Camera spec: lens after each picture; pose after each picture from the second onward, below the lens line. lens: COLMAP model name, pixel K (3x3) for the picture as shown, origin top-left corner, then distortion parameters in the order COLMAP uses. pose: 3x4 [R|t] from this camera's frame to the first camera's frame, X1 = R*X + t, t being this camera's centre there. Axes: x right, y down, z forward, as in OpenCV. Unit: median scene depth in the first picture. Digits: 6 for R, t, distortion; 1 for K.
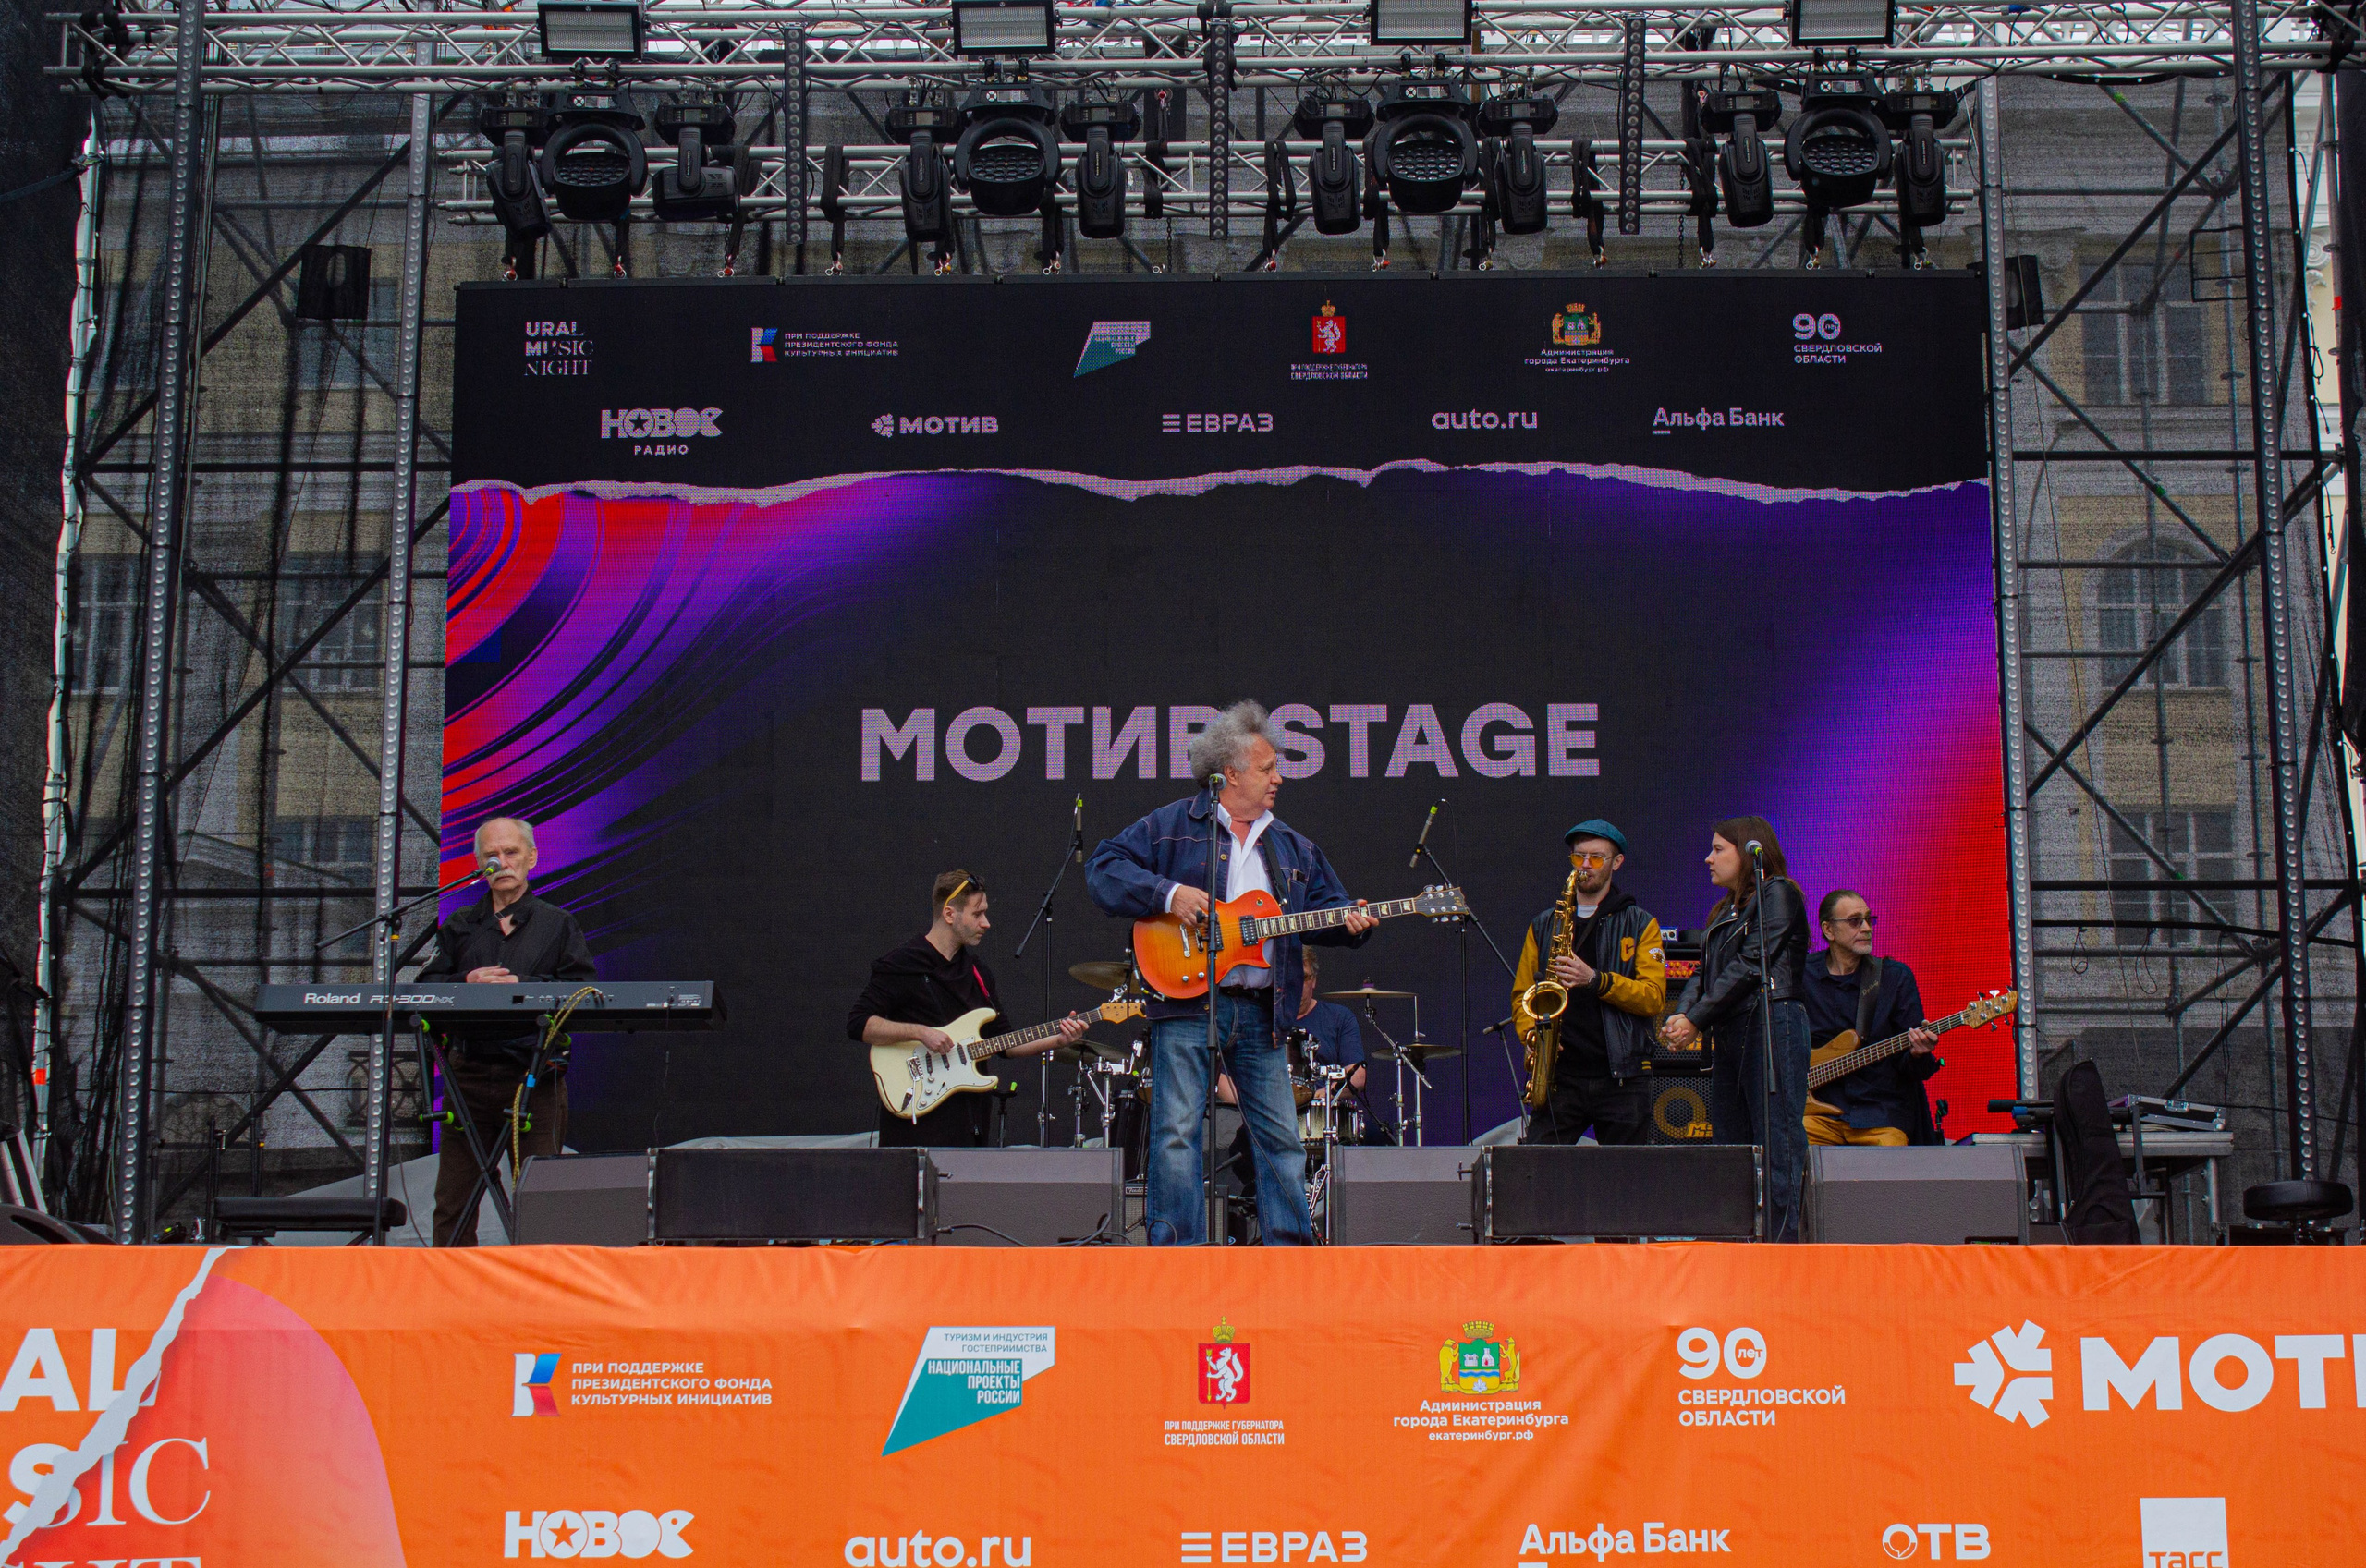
lens RADIAL K [[4055.1, 0, 1182.9], [0, 4055.1, 786.4], [0, 0, 1]] dist [-0.011093, 0.000000]
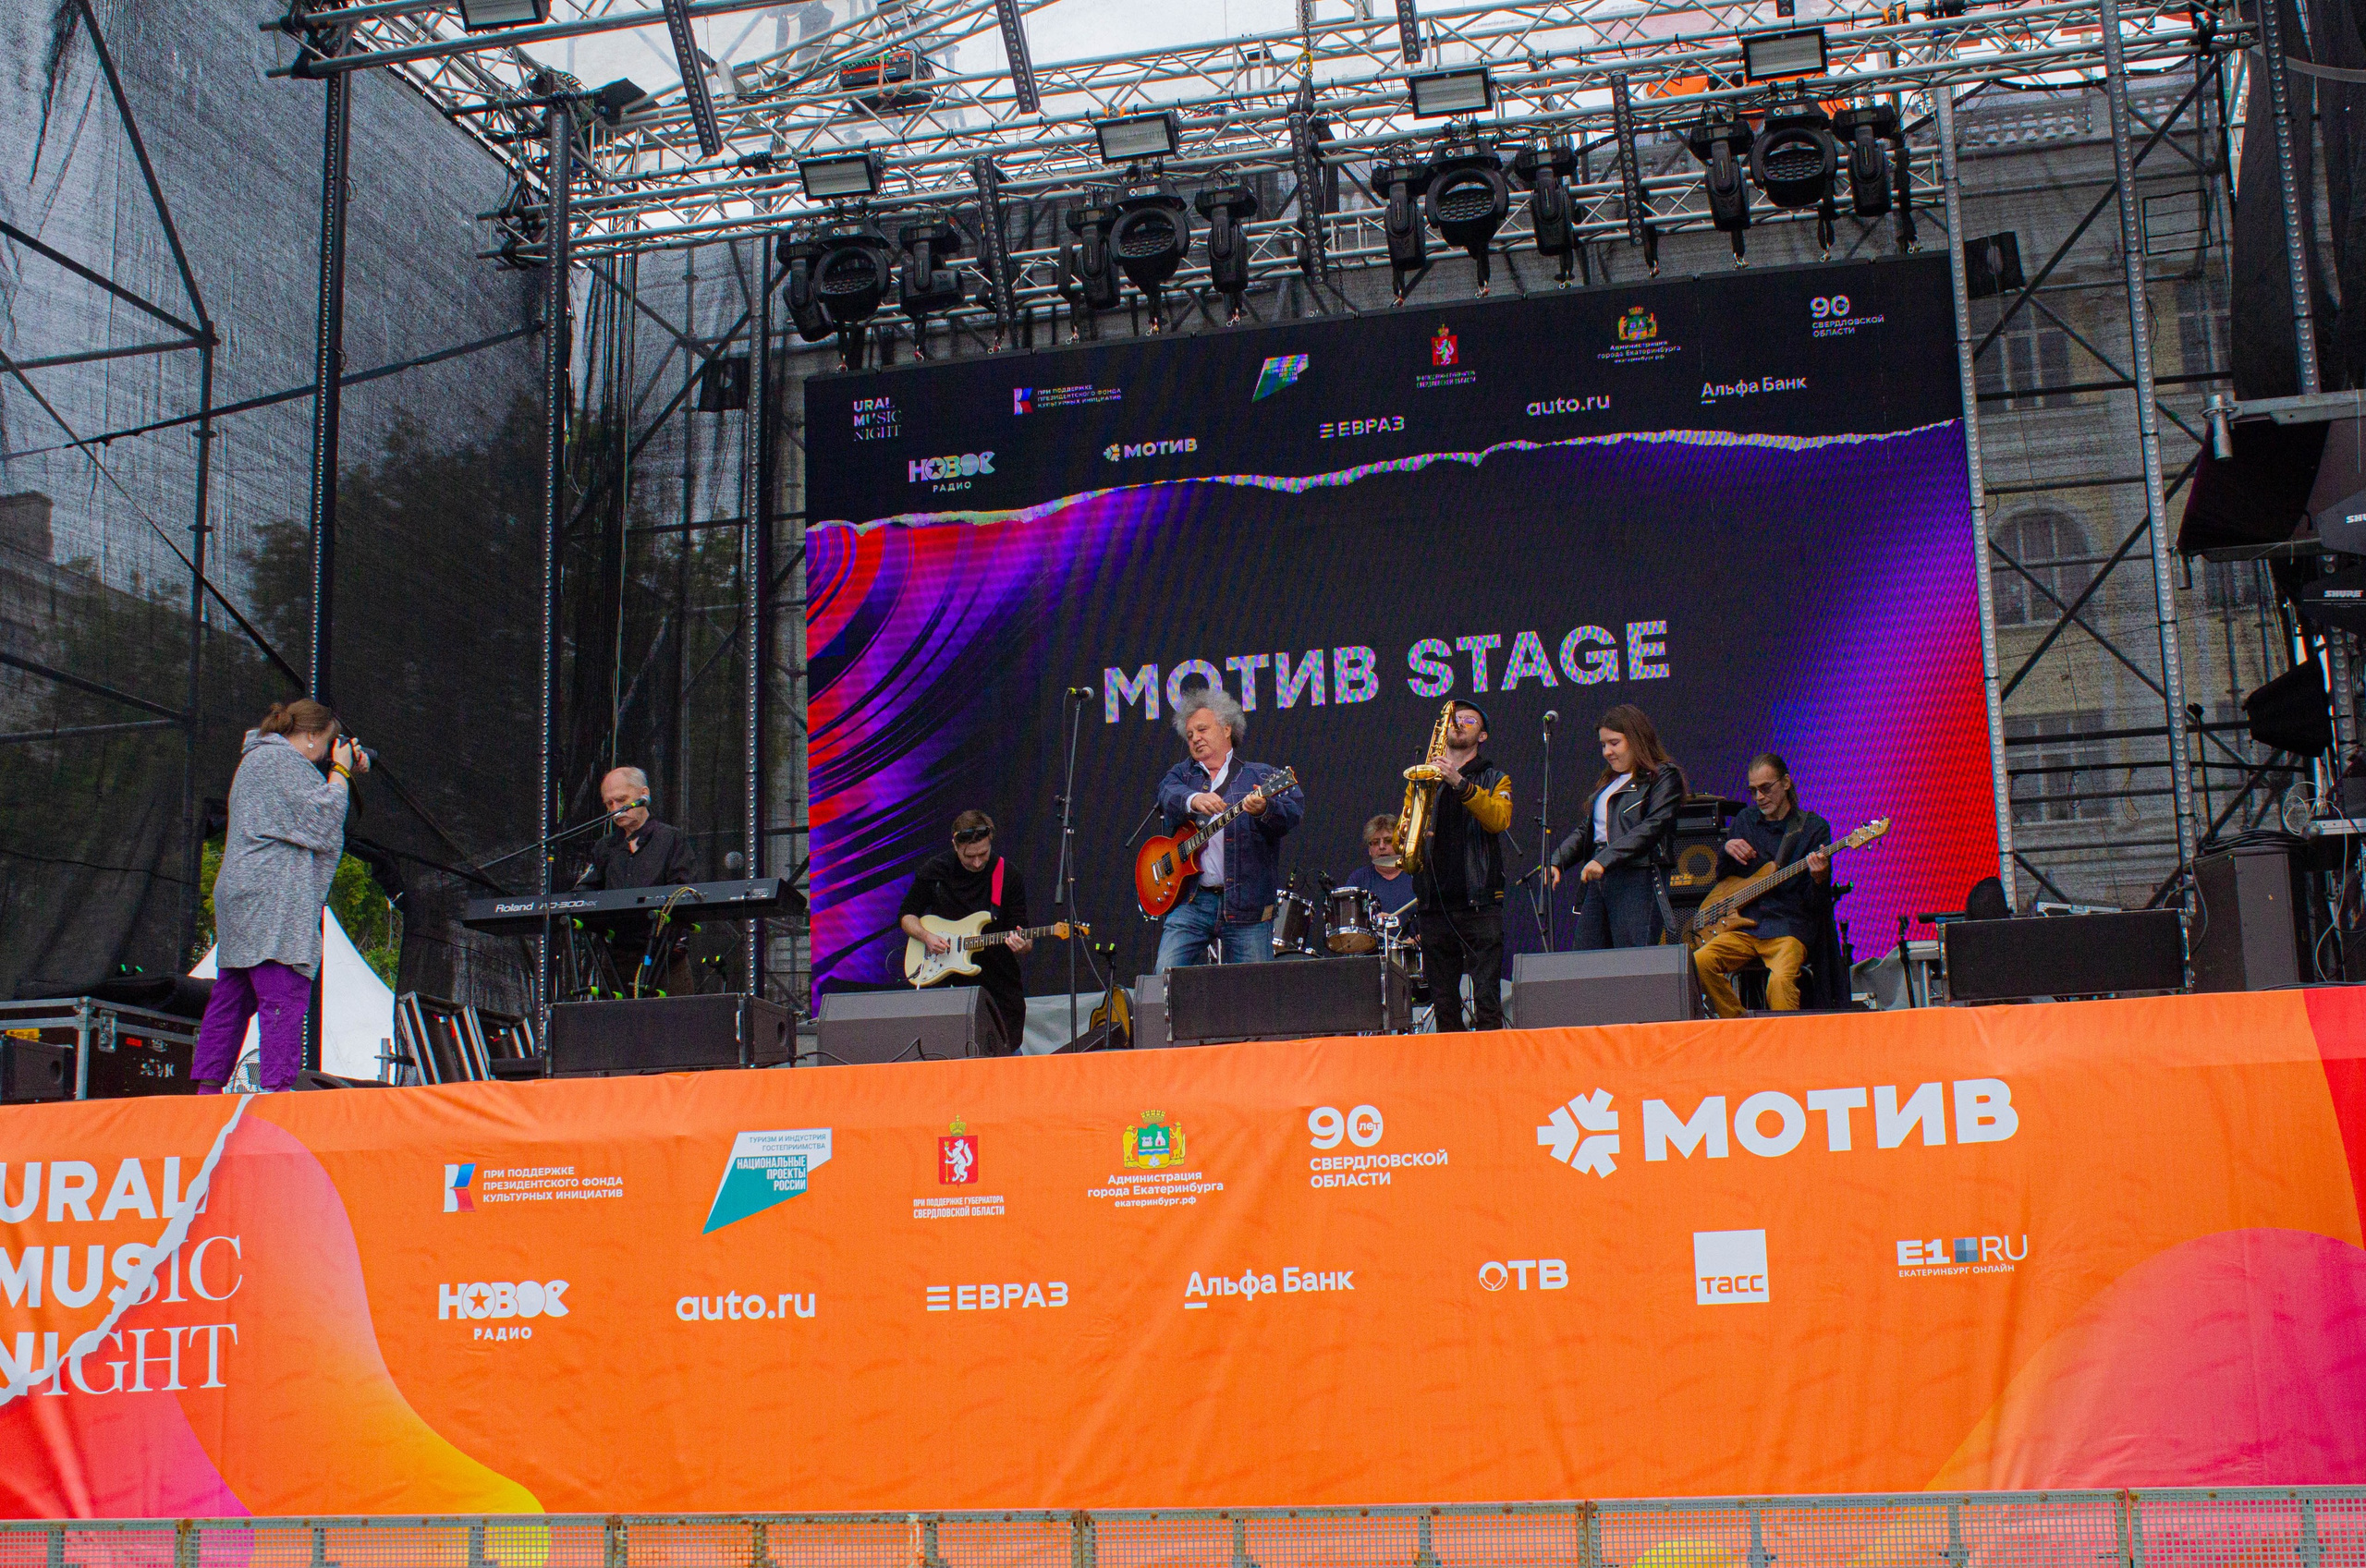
lens RADIAL K [[2962.0, 0, 1182.8], [0, 2962.0, 783.0], [0, 0, 1]] dist [-0.083354, 0.000000]
pose [[0.973075, -0.068476, -0.220084, 0.283040], [0.070949, 0.997474, 0.003340, 0.030097], [0.219299, -0.018865, 0.975475, 0.124504]]
